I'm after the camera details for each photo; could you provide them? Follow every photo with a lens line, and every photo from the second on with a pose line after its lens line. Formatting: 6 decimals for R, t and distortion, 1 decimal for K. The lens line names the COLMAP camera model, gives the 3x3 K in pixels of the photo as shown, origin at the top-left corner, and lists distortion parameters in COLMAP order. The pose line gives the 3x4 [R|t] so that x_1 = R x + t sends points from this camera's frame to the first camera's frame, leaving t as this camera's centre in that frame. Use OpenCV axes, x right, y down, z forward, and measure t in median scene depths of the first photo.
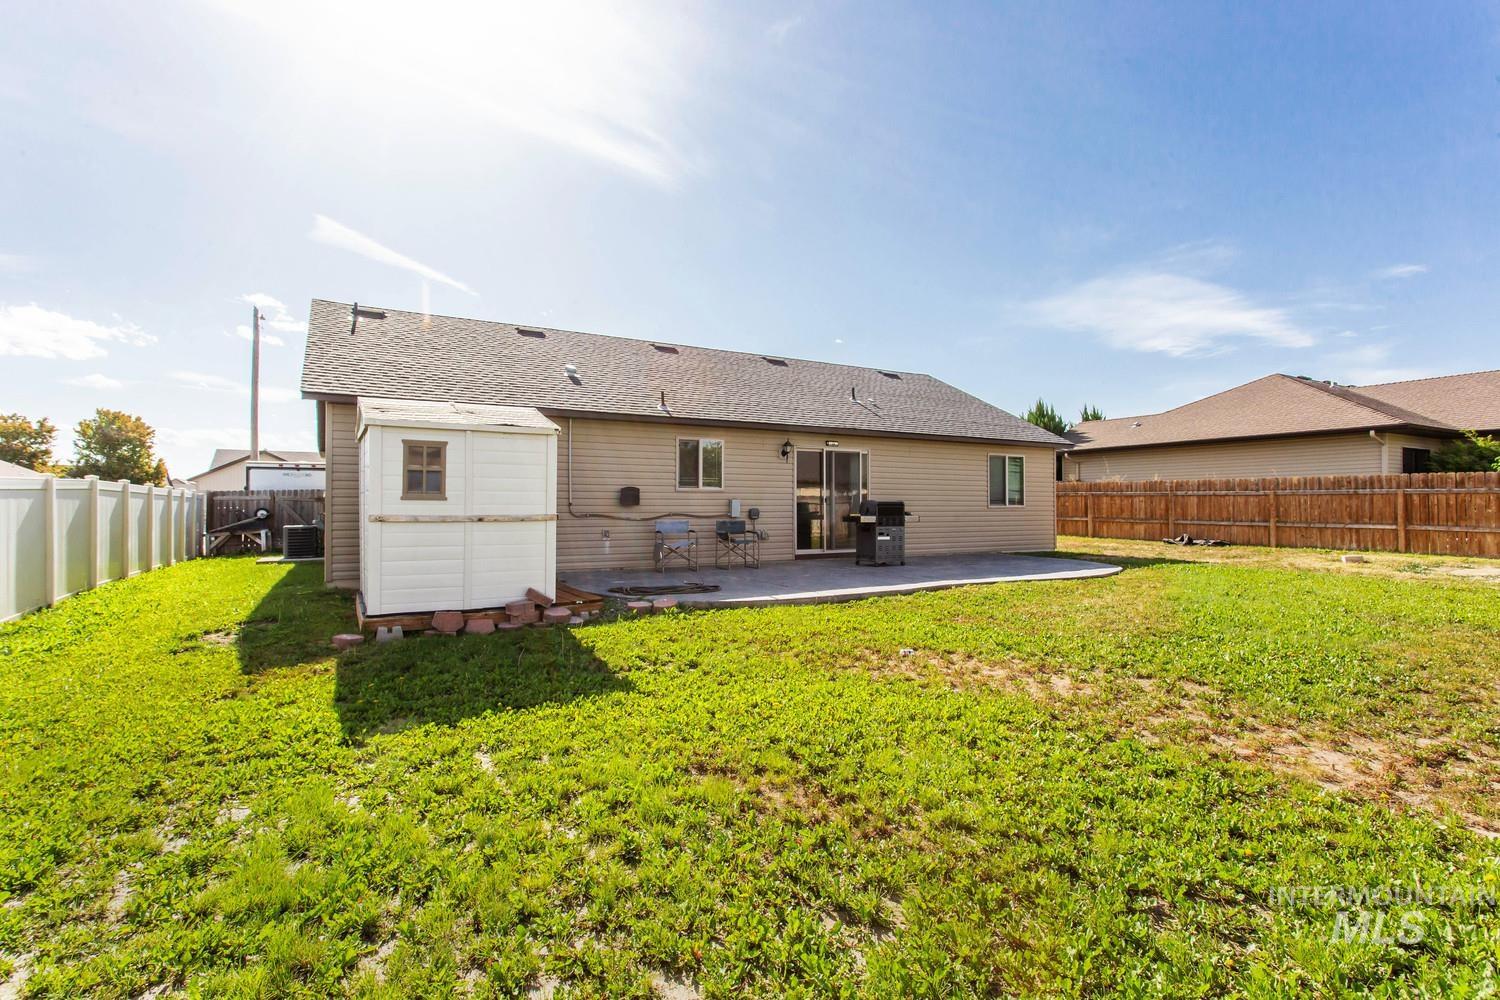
lens RADIAL K [[736.5, 0, 747.1], [0, 736.5, 499.0], [0, 0, 1]] dist [-0.063291, 0.025230]
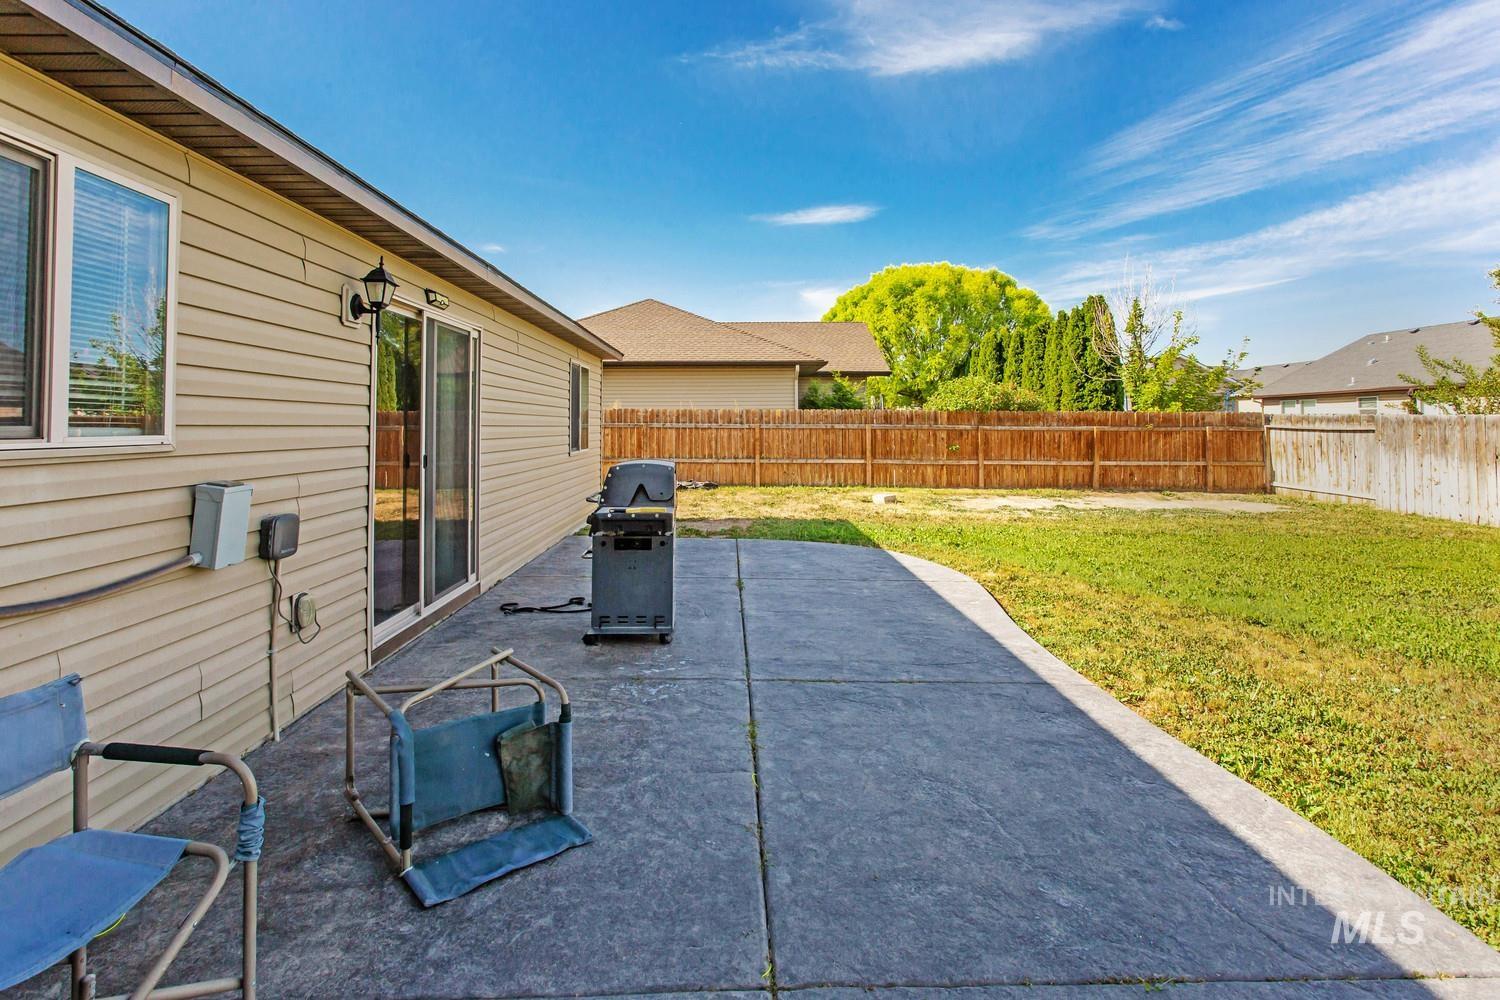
lens RADIAL K [[736.5, 0, 750.1], [0, 736.5, 495.2], [0, 0, 1]] dist [-0.063291, 0.025230]
pose [[0.457197, -0.083228, 0.885462, -0.107719], [-0.010342, 0.995047, 0.098868, -0.015052], [-0.889305, -0.054360, 0.454072, 0.632675]]
